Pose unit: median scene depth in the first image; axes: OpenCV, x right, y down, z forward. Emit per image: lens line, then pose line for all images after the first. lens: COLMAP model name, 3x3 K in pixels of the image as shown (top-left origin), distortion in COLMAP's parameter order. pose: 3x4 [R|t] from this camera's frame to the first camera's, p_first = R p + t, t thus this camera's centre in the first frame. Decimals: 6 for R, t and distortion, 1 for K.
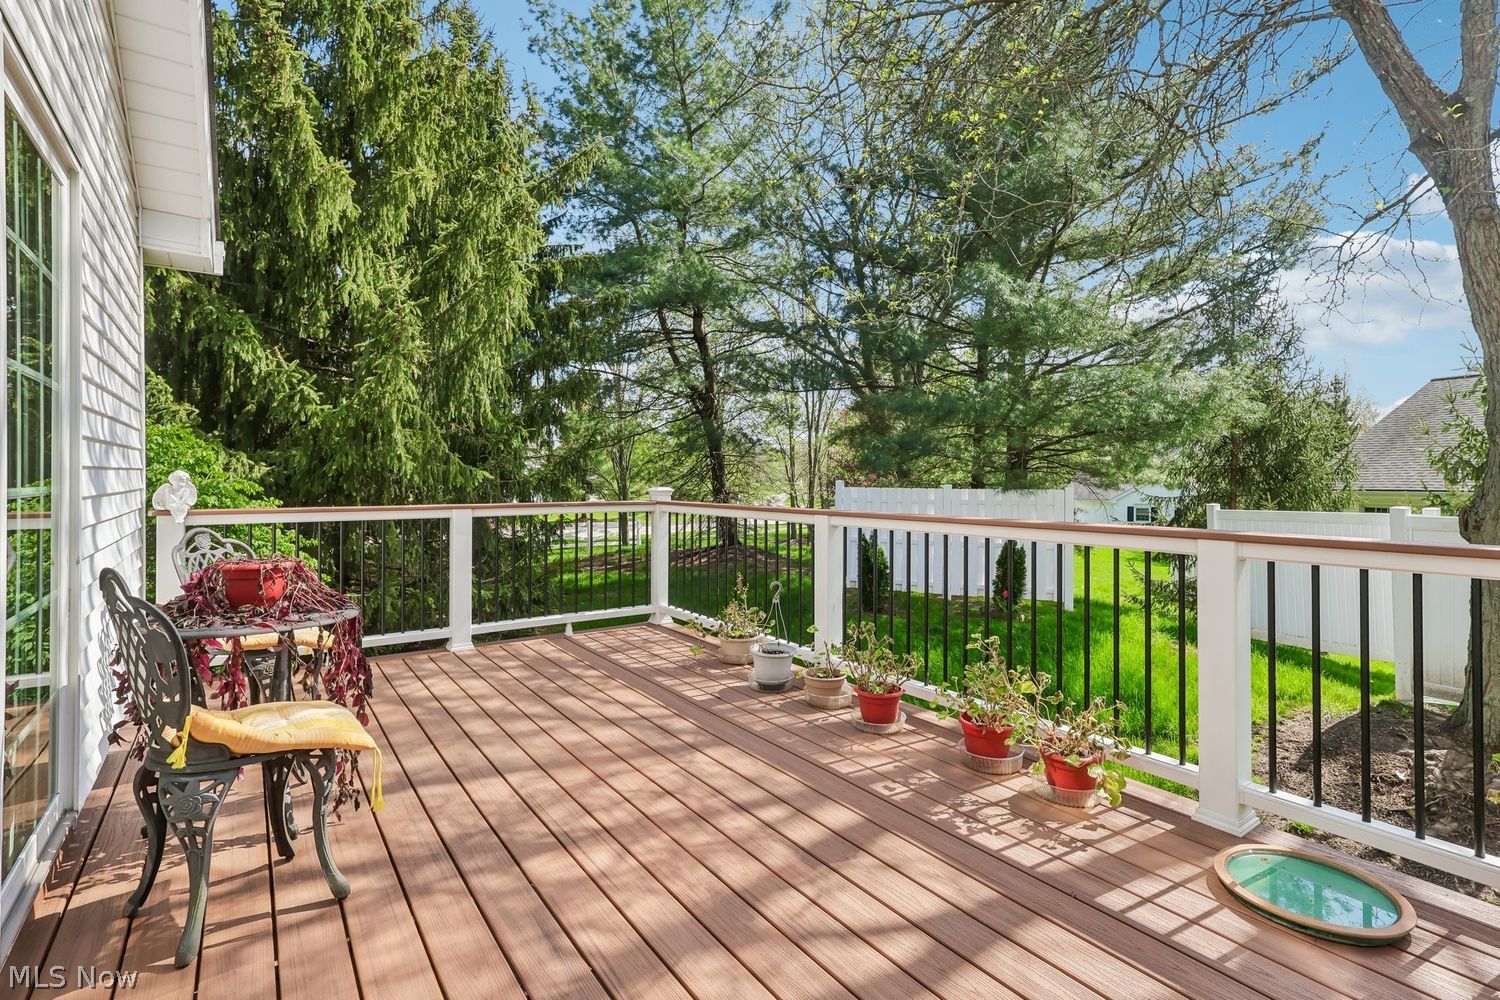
lens RADIAL K [[741.7, 0, 750.0], [0, 741.7, 500.0], [0, 0, 1]] dist [0.003881, 0.000304]
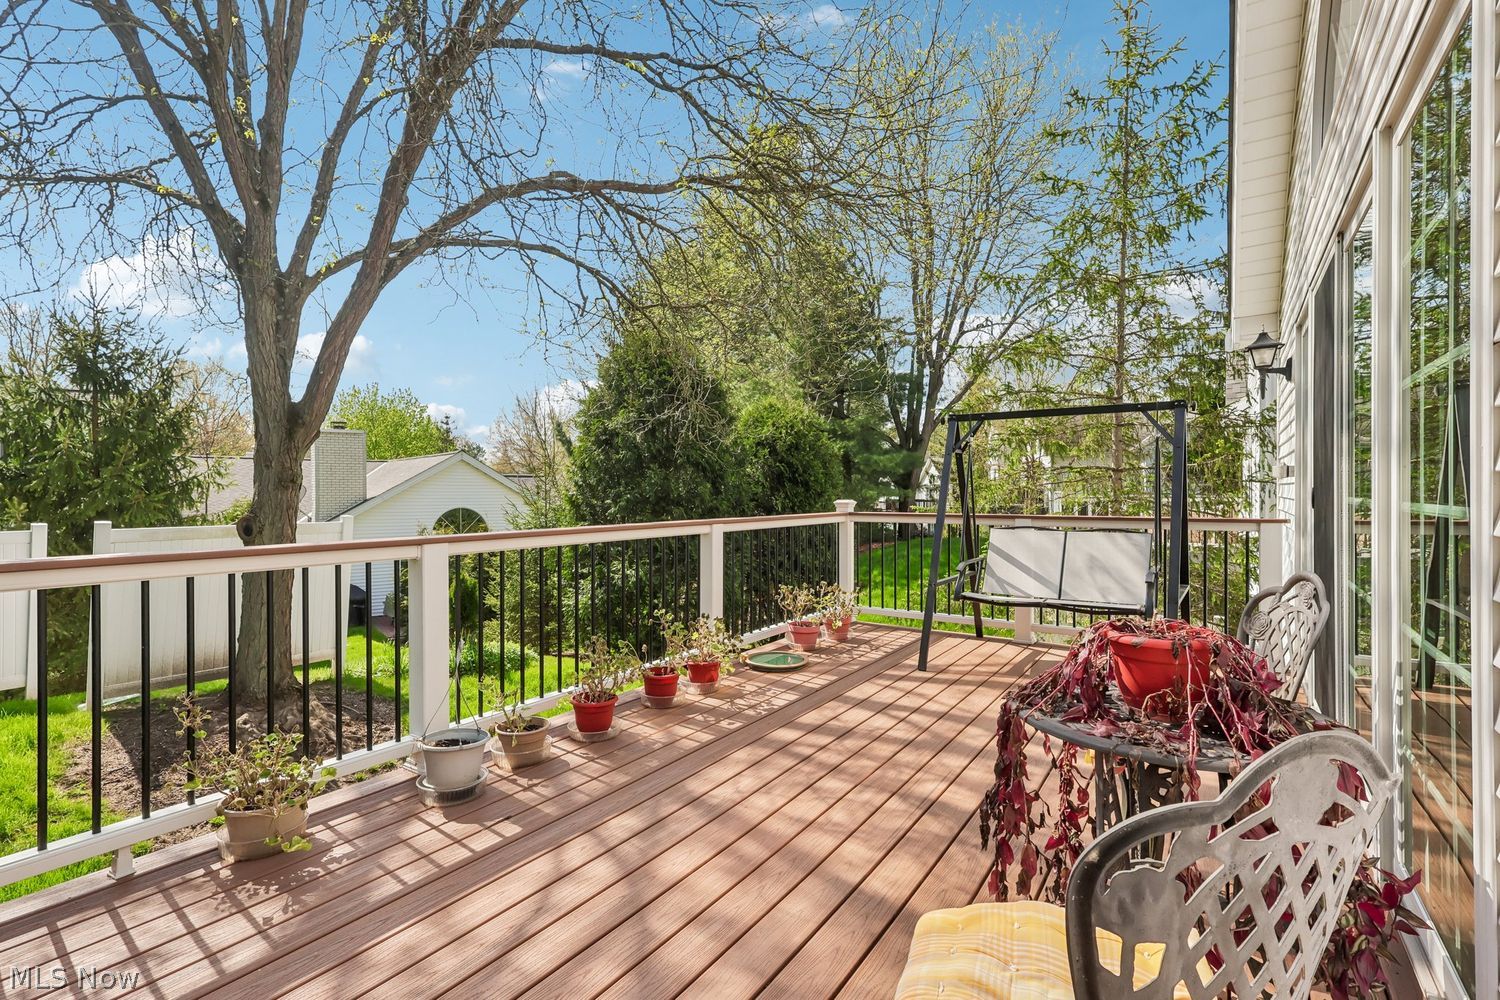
lens RADIAL K [[691.4, 0, 756.5], [0, 691.4, 483.0], [0, 0, 1]] dist [-0.001509, -0.000142]
pose [[-0.373891, 0.010338, 0.927415, -1.011193], [0.029481, 0.999565, 0.000743, -0.050966], [-0.927004, 0.027618, -0.374033, 1.424553]]
